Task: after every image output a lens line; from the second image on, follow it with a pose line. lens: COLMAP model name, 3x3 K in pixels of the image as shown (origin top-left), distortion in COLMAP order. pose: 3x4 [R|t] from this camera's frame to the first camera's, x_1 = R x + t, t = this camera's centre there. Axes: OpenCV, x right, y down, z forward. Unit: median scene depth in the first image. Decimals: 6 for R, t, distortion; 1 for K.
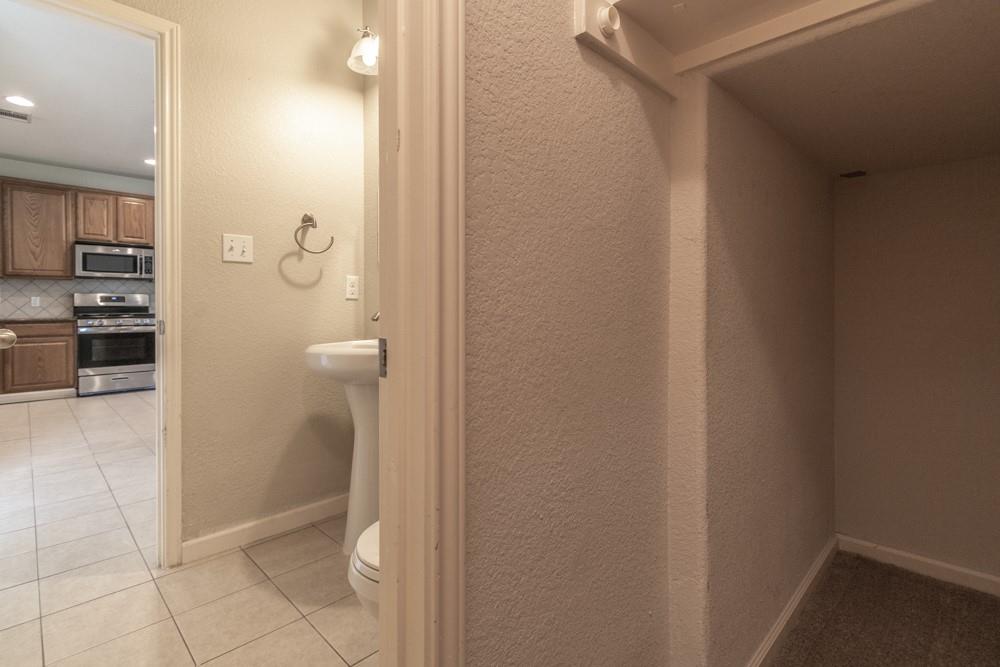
lens RADIAL K [[462.0, 0, 488.5], [0, 462.0, 308.4], [0, 0, 1]] dist [-0.003603, -0.000475]
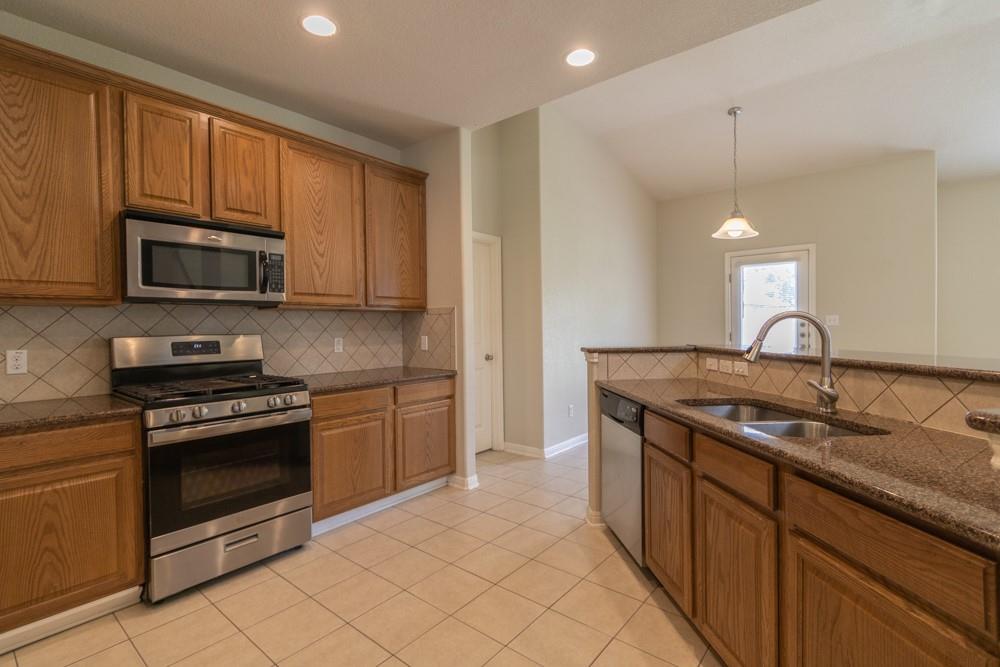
lens RADIAL K [[462.0, 0, 499.9], [0, 462.0, 330.1], [0, 0, 1]] dist [-0.003603, -0.000475]
pose [[0.994227, -0.007850, 0.107006, -0.607455], [0.007030, 0.999943, 0.008042, -0.042021], [-0.107063, -0.007243, 0.994226, 0.556401]]
